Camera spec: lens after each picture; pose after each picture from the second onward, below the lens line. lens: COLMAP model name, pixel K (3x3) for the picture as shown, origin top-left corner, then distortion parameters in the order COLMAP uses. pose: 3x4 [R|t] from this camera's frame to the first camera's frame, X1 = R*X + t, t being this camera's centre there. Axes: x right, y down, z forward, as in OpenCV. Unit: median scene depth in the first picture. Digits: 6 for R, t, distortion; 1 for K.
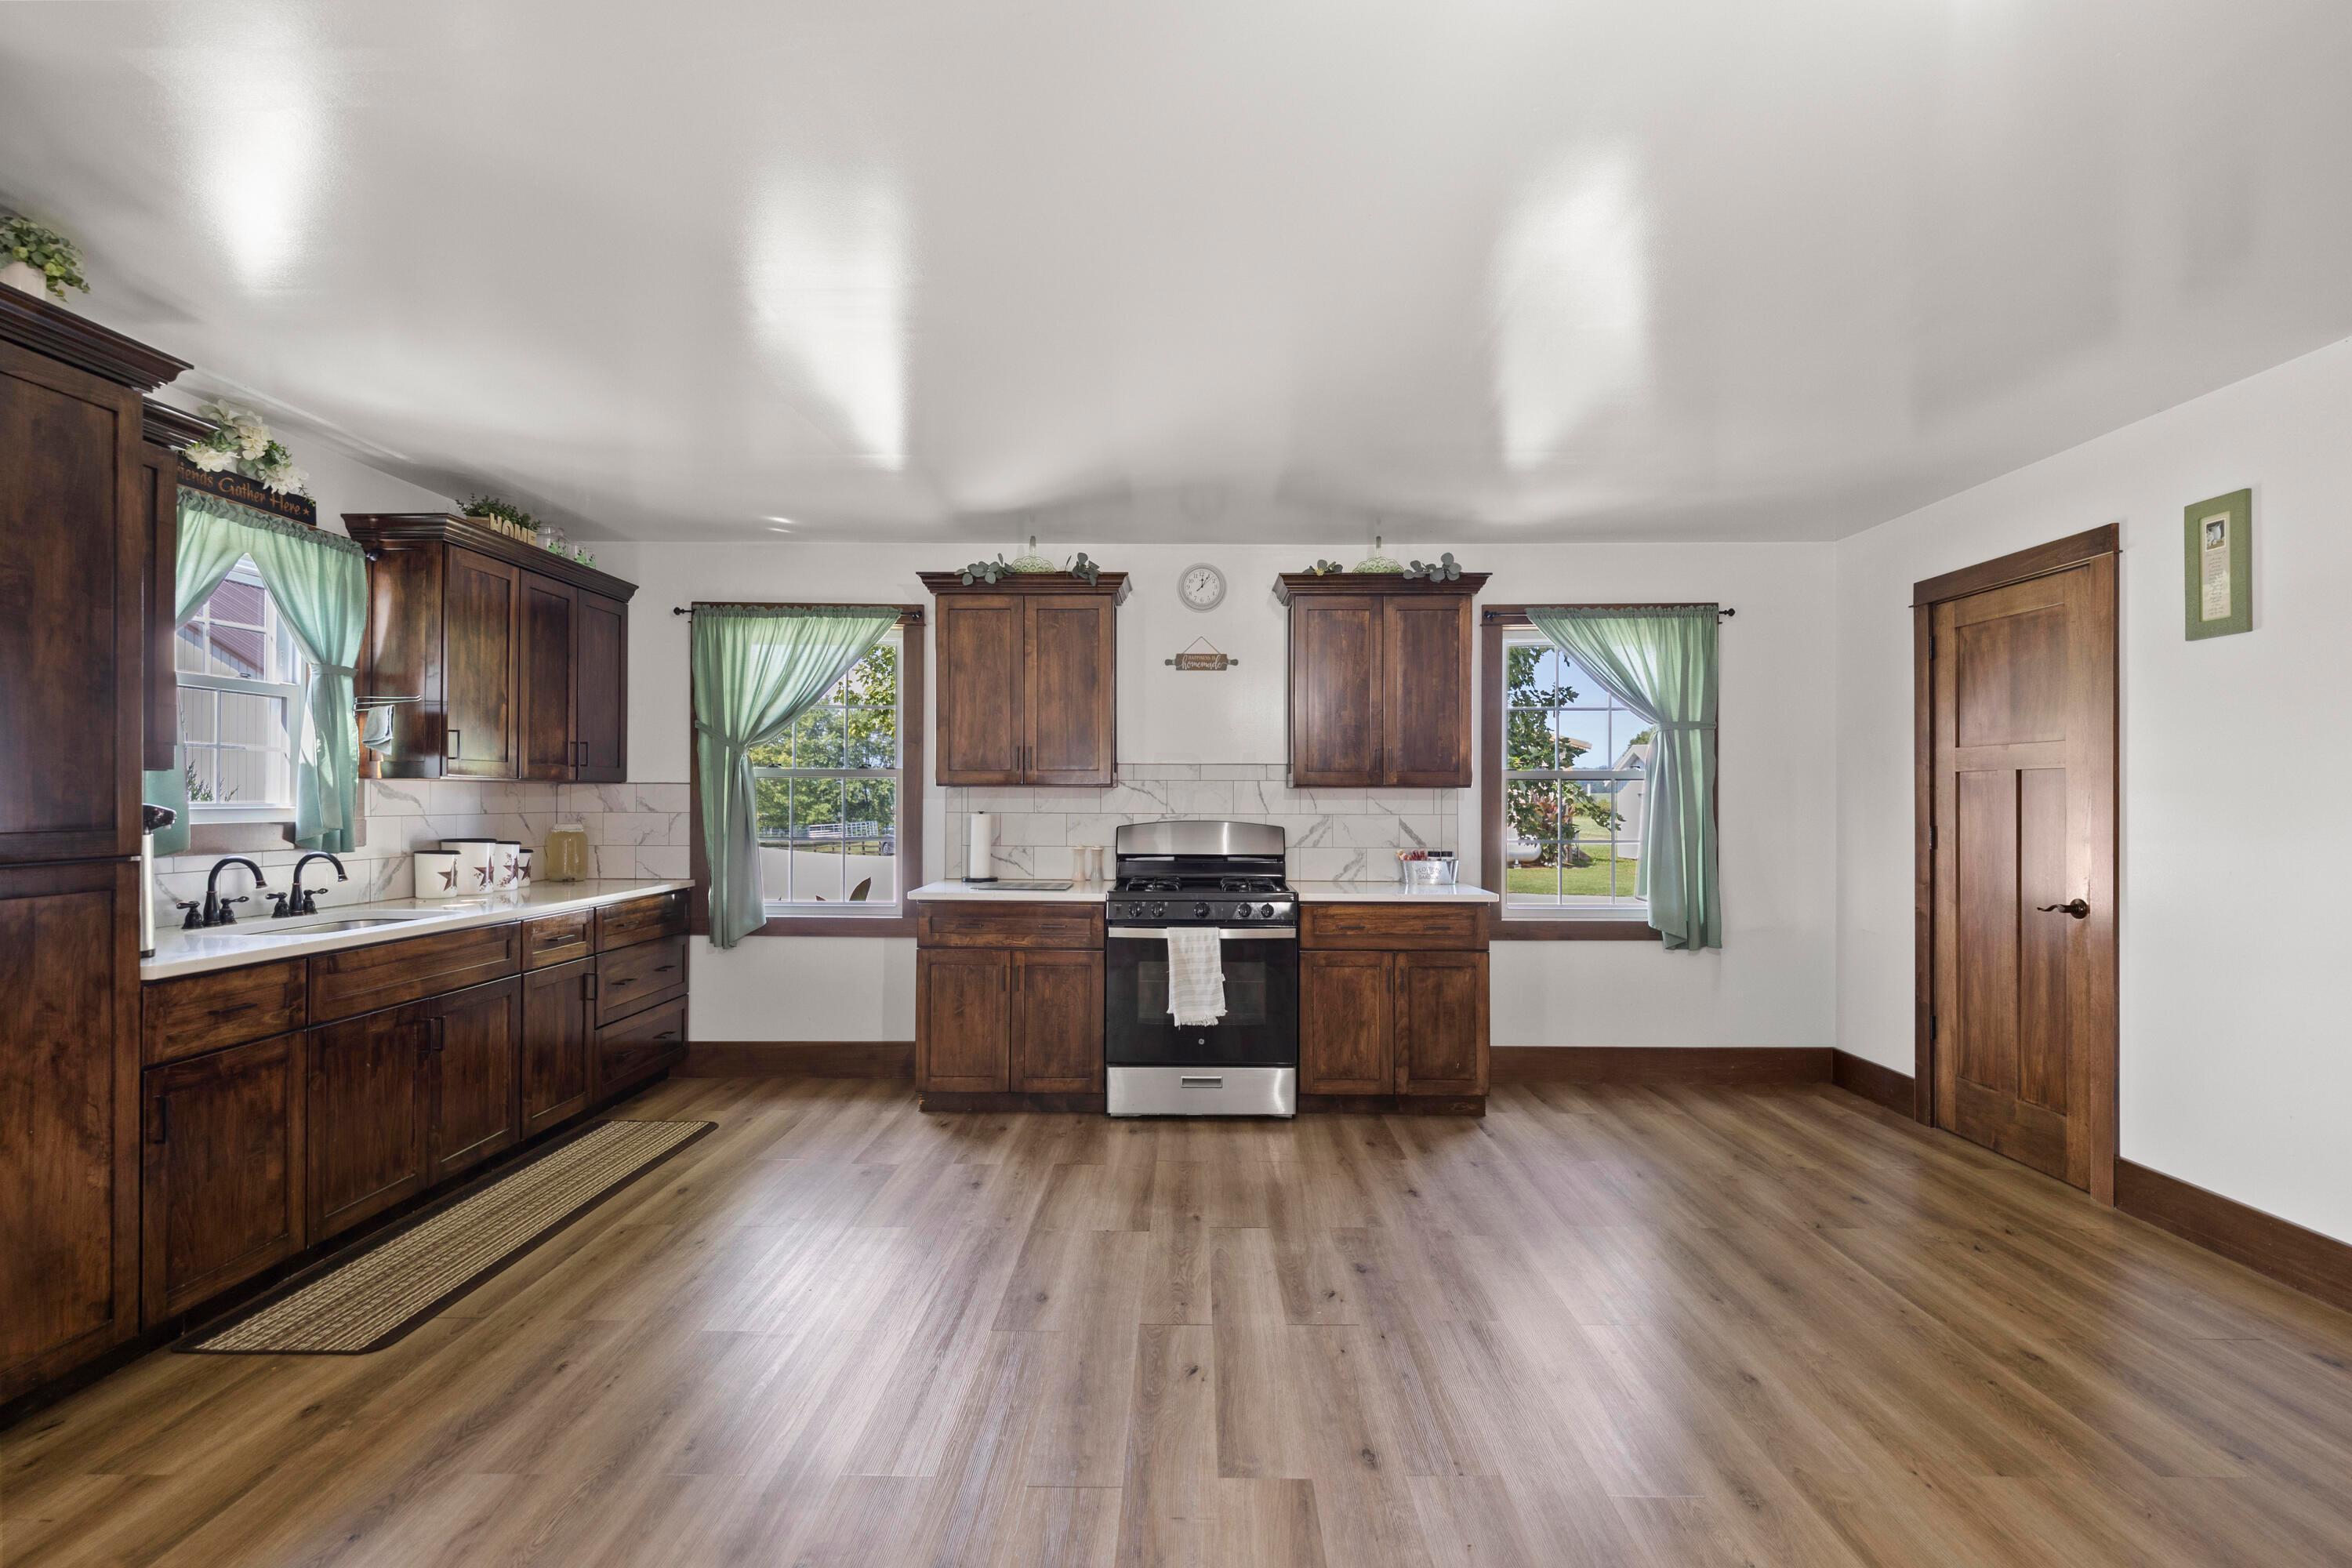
lens RADIAL K [[1123.2, 0, 1176.6], [0, 1123.2, 789.3], [0, 0, 1]] dist [-0.000643, -0.000508]
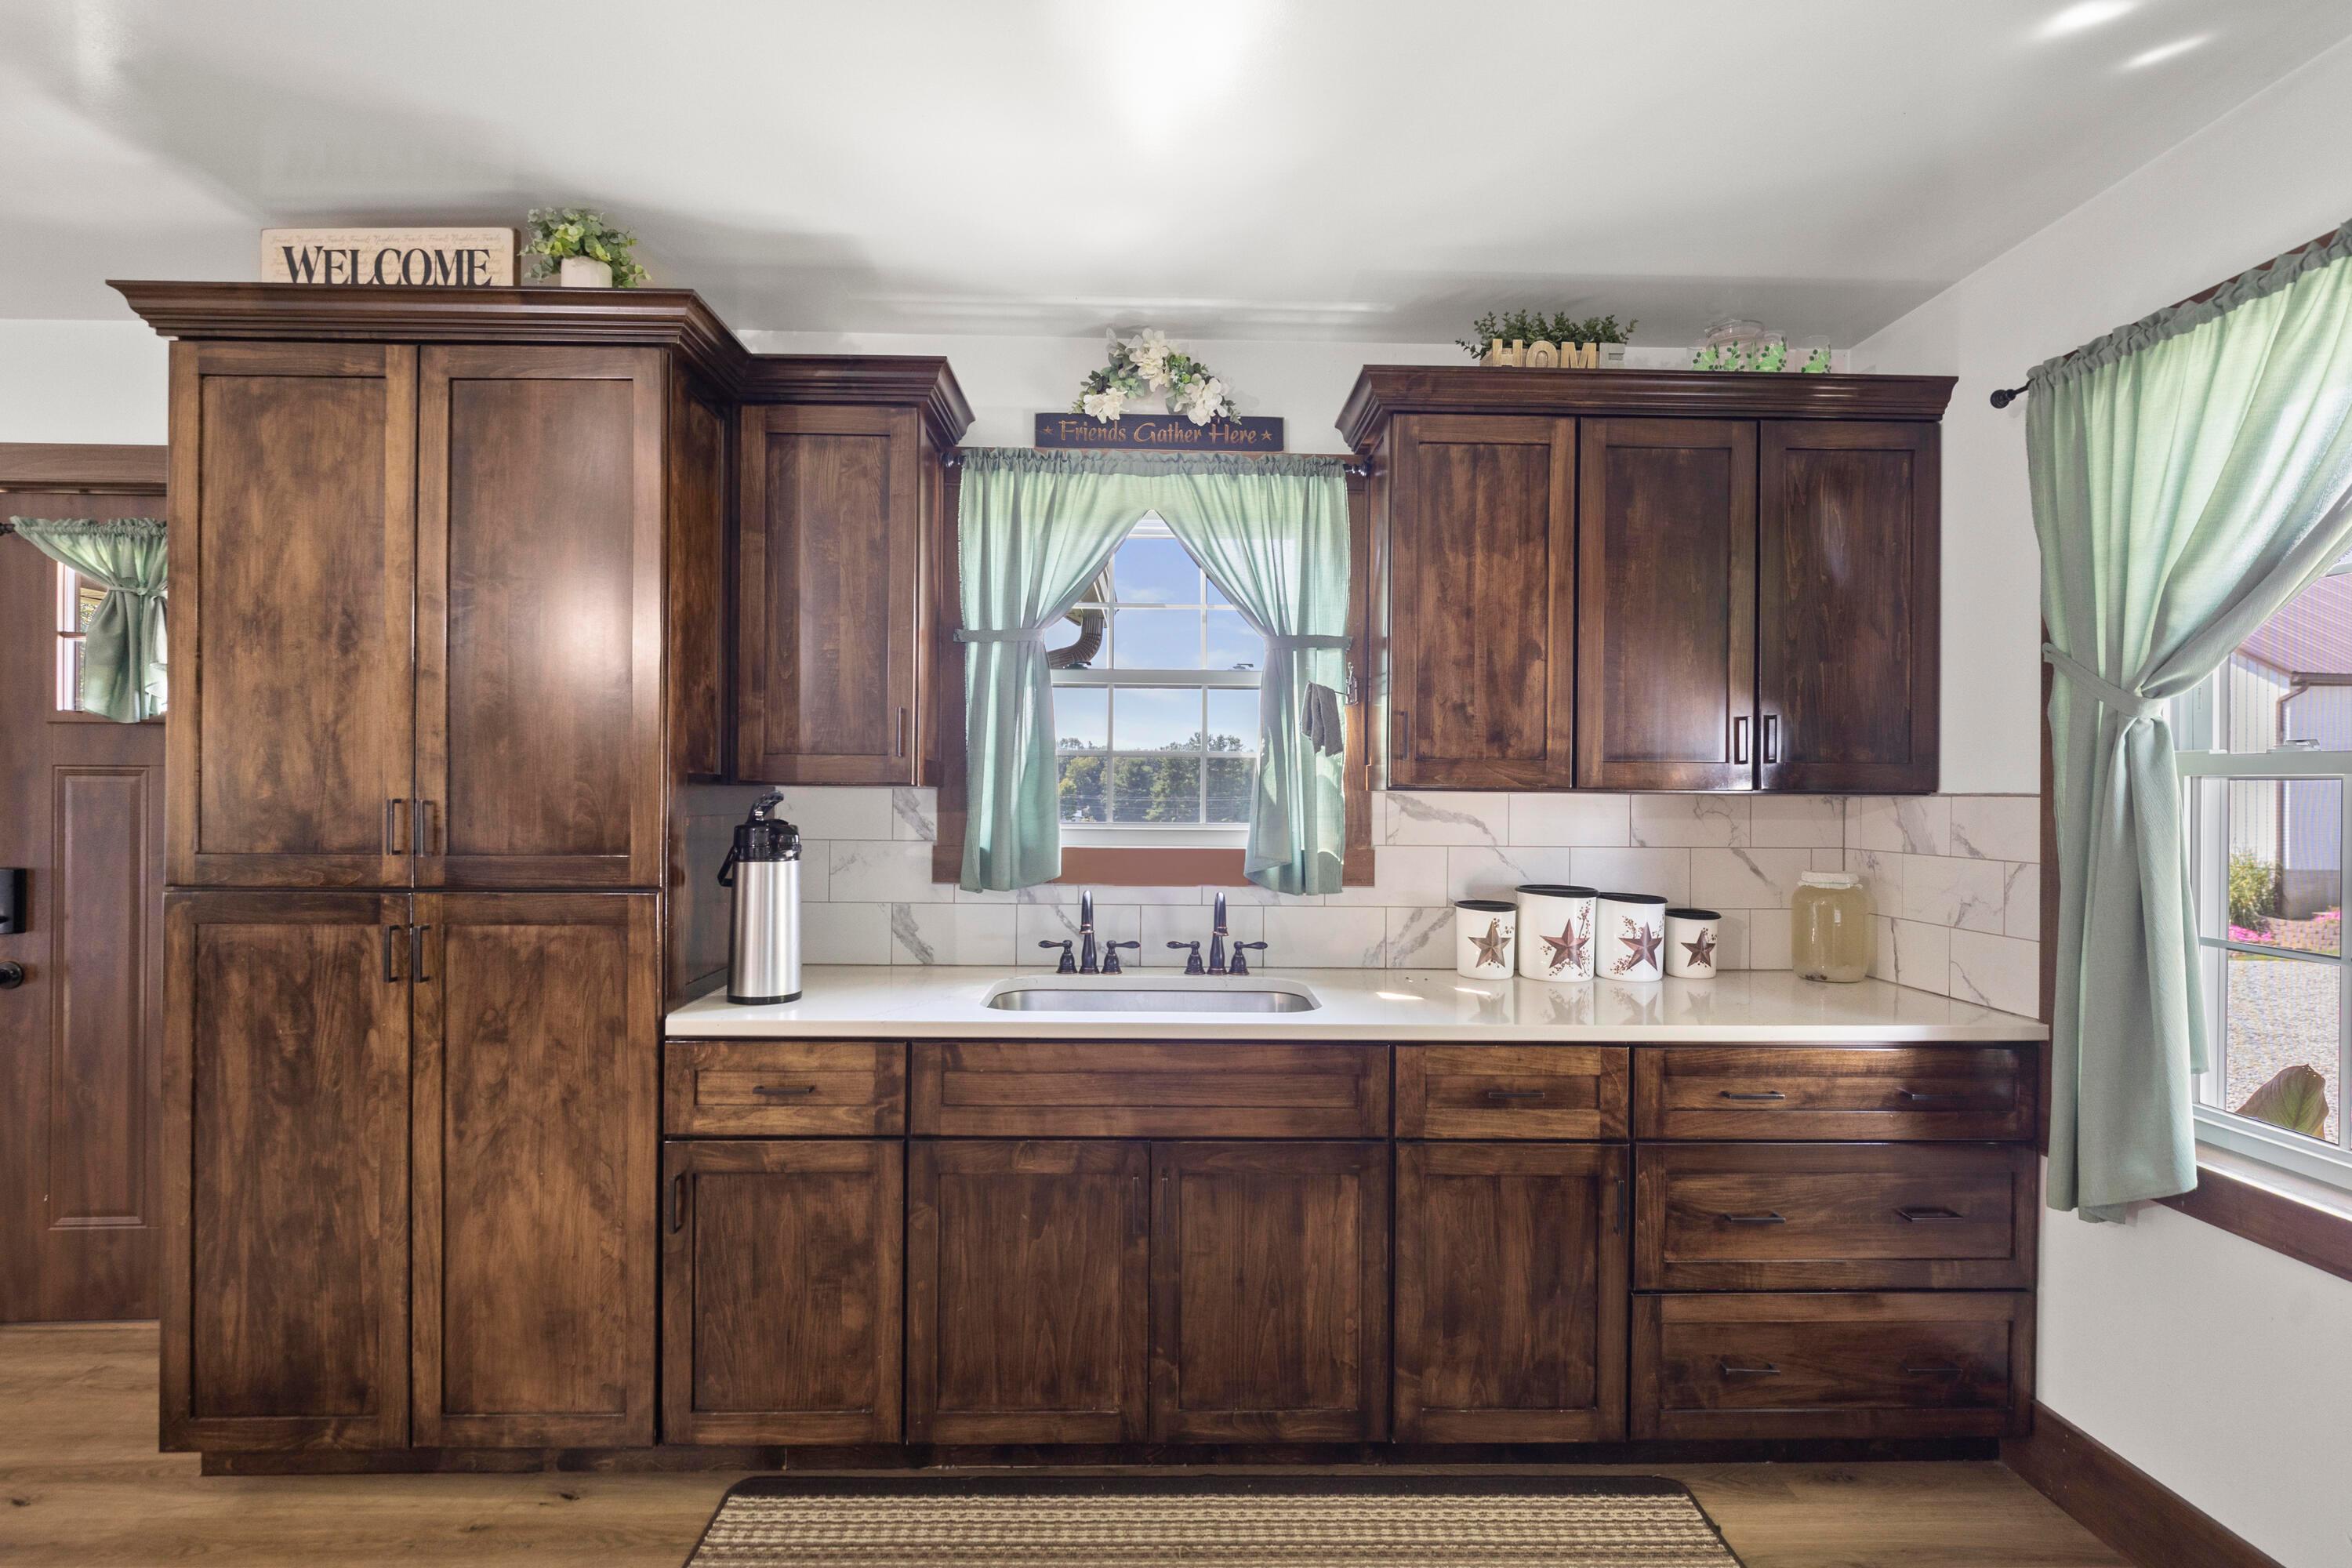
lens RADIAL K [[1123.2, 0, 1176.3], [0, 1123.2, 792.0], [0, 0, 1]] dist [-0.000643, -0.000508]
pose [[0.043188, -0.006284, -0.999047, -0.042147], [0.000746, 0.999980, -0.006258, -0.006868], [0.999067, -0.000475, 0.043192, 1.174374]]
